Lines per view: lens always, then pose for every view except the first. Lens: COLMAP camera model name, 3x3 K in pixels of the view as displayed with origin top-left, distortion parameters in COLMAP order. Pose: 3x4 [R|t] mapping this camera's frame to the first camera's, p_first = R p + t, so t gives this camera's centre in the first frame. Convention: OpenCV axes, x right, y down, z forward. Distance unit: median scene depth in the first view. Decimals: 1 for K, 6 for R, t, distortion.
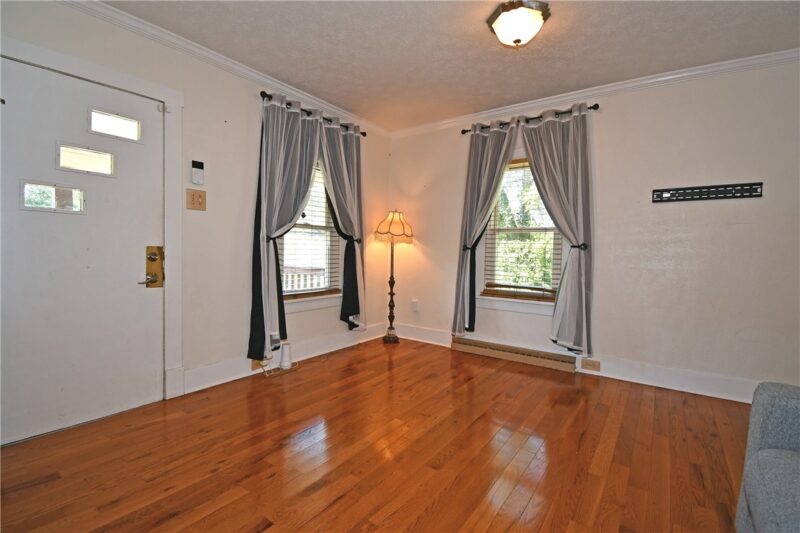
lens RADIAL K [[355.5, 0, 404.4], [0, 355.5, 265.0], [0, 0, 1]] dist [-0.001178, -0.000263]
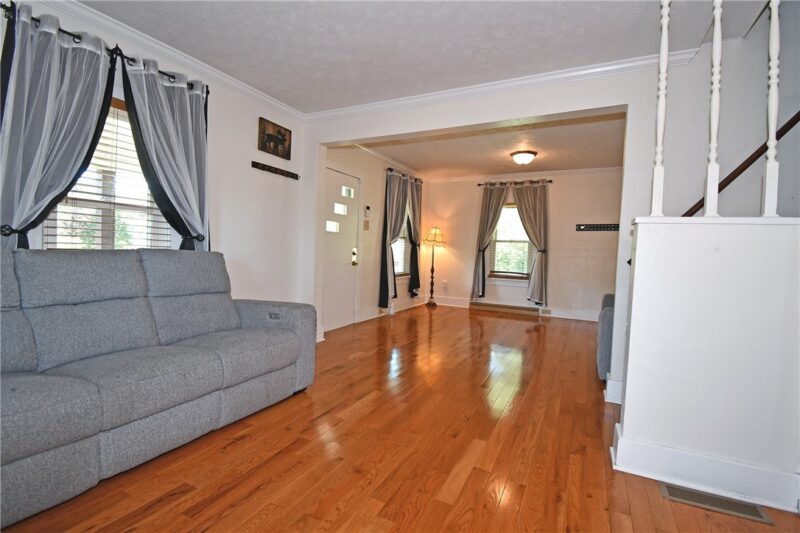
lens RADIAL K [[355.5, 0, 404.4], [0, 355.5, 265.0], [0, 0, 1]] dist [-0.001178, -0.000263]
pose [[0.990055, 0.011851, 0.140178, -0.471134], [-0.012263, 0.999923, 0.002077, 0.026329], [-0.140142, -0.003775, 0.990124, -0.740052]]
